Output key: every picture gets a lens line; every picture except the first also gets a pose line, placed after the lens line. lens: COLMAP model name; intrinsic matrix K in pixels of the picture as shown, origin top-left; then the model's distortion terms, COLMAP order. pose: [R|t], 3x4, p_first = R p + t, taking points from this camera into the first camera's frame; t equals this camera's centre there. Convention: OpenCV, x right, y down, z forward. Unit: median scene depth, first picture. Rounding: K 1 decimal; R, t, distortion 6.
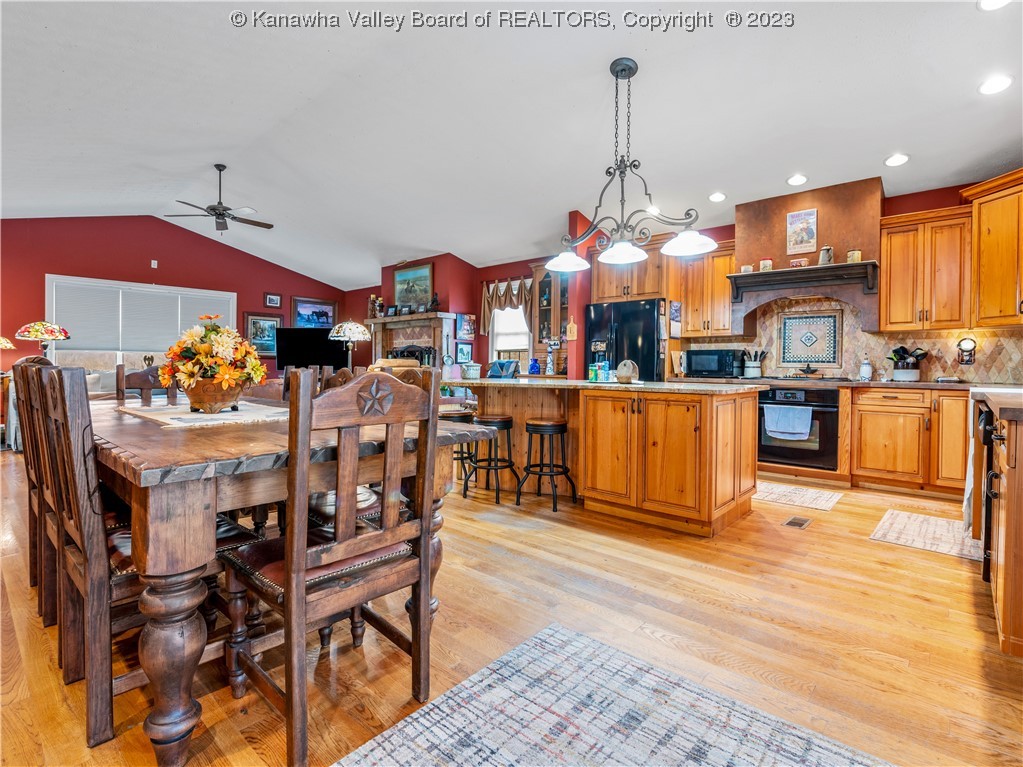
lens RADIAL K [[497.5, 0, 510.0], [0, 497.5, 374.4], [0, 0, 1]] dist [-0.006456, -0.000747]
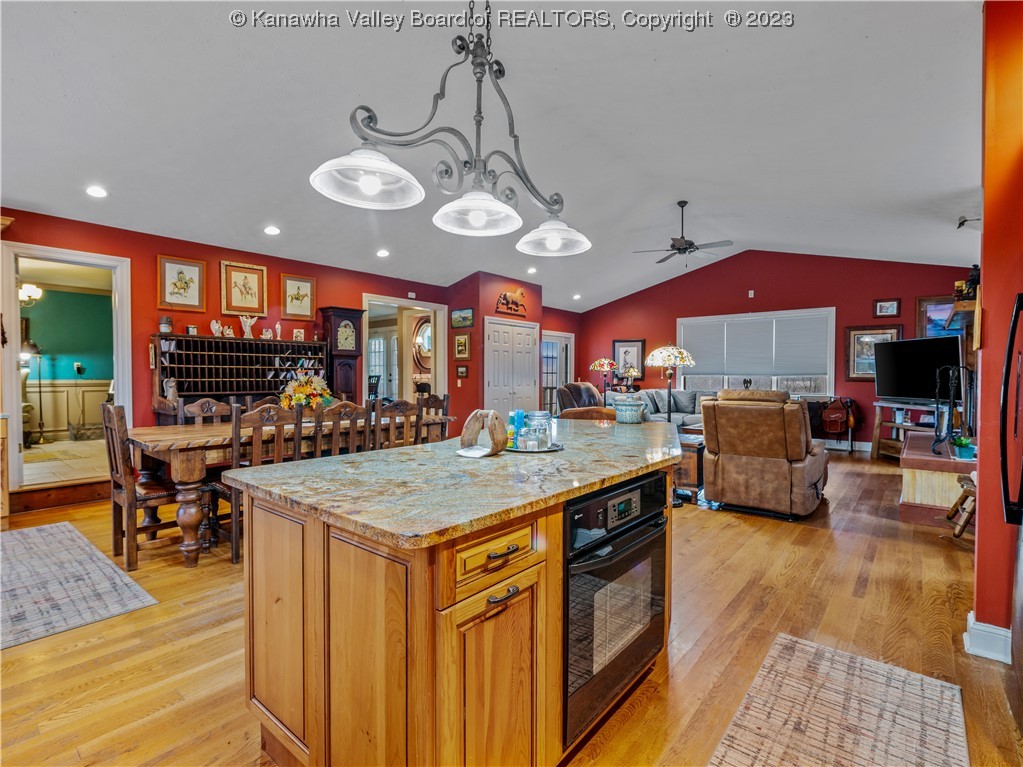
lens RADIAL K [[497.5, 0, 510.5], [0, 497.5, 383.4], [0, 0, 1]] dist [-0.006456, -0.000747]
pose [[0.036688, 0.008259, -0.999293, 0.303530], [-0.021043, 0.999751, 0.007490, -0.023473], [0.999105, 0.020753, 0.036853, 0.397991]]
